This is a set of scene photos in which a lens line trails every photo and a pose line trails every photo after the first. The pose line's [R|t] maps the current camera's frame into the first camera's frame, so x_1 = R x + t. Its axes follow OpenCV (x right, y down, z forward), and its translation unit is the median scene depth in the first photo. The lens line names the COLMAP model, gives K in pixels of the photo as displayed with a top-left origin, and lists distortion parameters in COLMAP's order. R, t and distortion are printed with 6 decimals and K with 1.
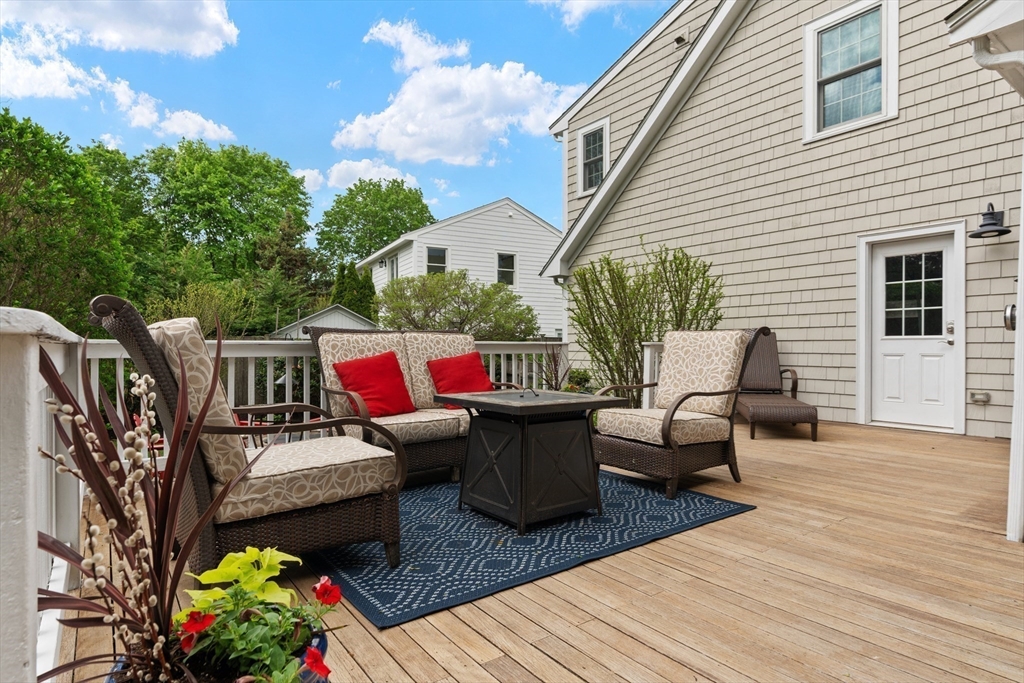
lens RADIAL K [[554.4, 0, 516.8], [0, 554.4, 347.9], [0, 0, 1]] dist [-0.003351, 0.000691]
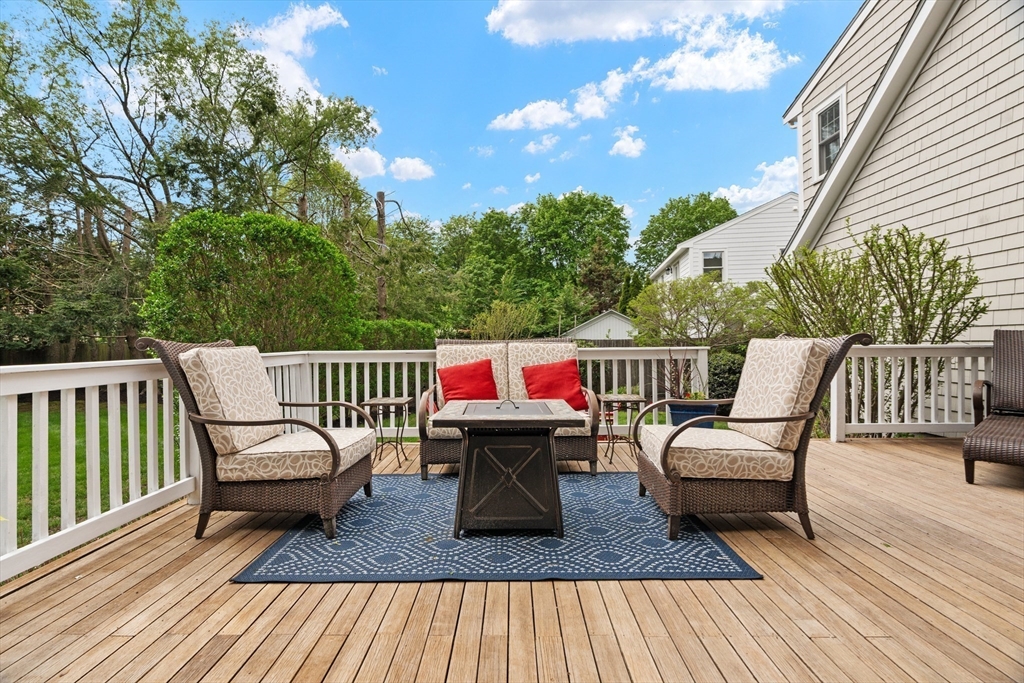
lens RADIAL K [[463.6, 0, 508.5], [0, 463.6, 334.9], [0, 0, 1]] dist [-0.007080, 0.003672]
pose [[0.796100, -0.018172, -0.604892, 0.239109], [0.008670, 0.999789, -0.018626, -0.015390], [0.605103, 0.009584, 0.796090, 0.125462]]
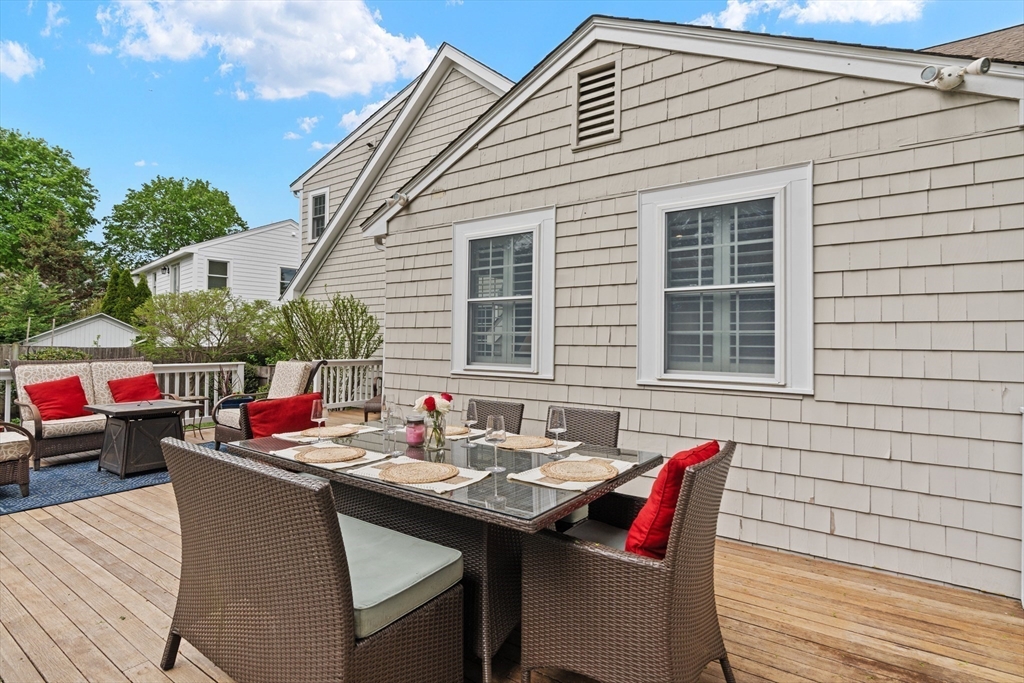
lens RADIAL K [[507.9, 0, 502.7], [0, 507.9, 329.9], [0, 0, 1]] dist [0.000335, 0.000655]
pose [[0.952799, 0.013754, 0.303291, 0.267662], [-0.005668, 0.999605, -0.027527, -0.050551], [-0.303550, 0.024508, 0.952500, -0.400119]]
